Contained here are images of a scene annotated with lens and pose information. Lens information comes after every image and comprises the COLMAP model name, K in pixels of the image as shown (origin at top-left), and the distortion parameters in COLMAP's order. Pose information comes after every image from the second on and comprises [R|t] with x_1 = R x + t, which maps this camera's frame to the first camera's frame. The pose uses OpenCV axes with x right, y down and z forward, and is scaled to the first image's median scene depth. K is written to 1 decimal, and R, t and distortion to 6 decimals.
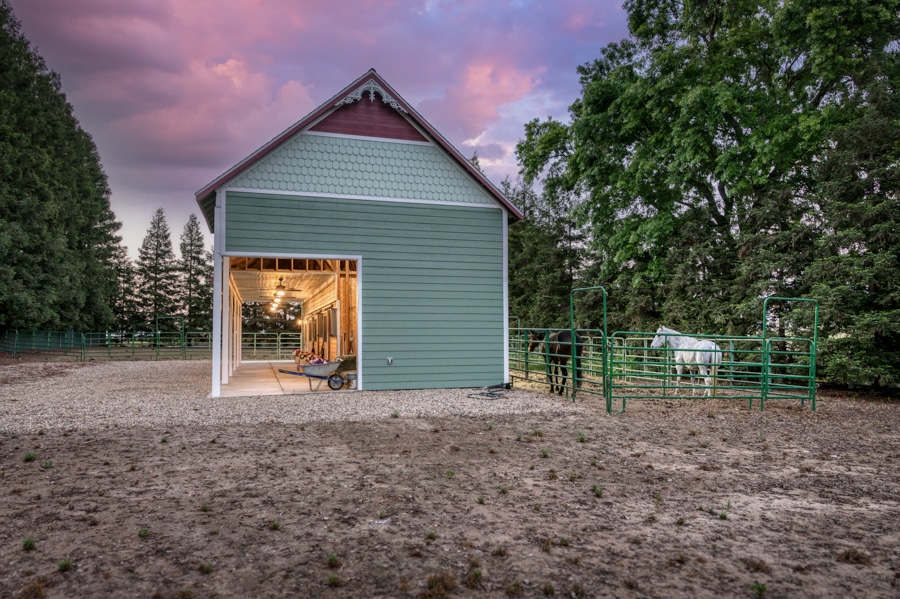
lens RADIAL K [[612.1, 0, 451.1], [0, 612.1, 302.0], [0, 0, 1]] dist [-0.000736, 0.000538]
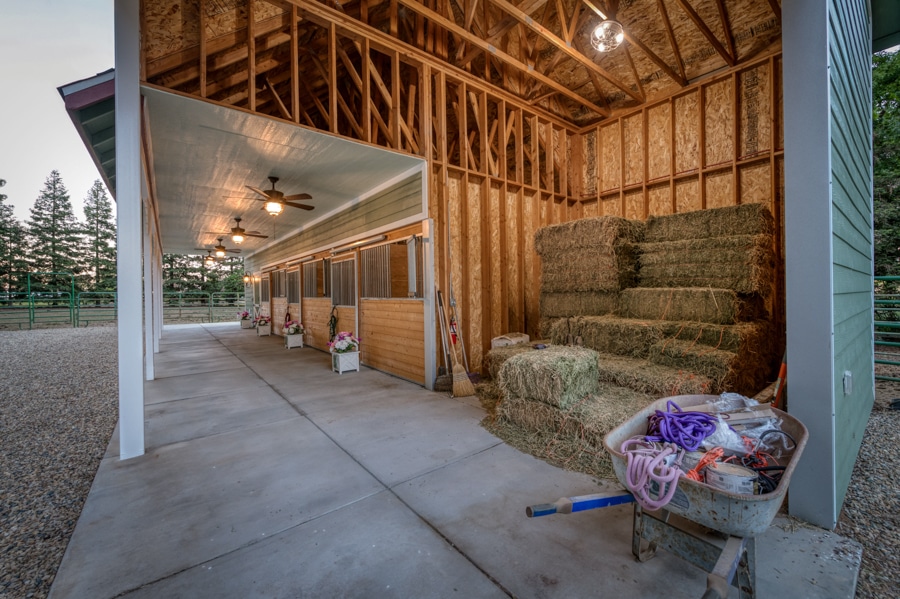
lens RADIAL K [[362.4, 0, 446.9], [0, 362.4, 293.7], [0, 0, 1]] dist [-0.000113, 0.000041]
pose [[0.939350, -0.005468, 0.342917, -0.077745], [-0.012798, 0.998618, 0.050983, 0.011874], [-0.342722, -0.052279, 0.937981, 0.210560]]
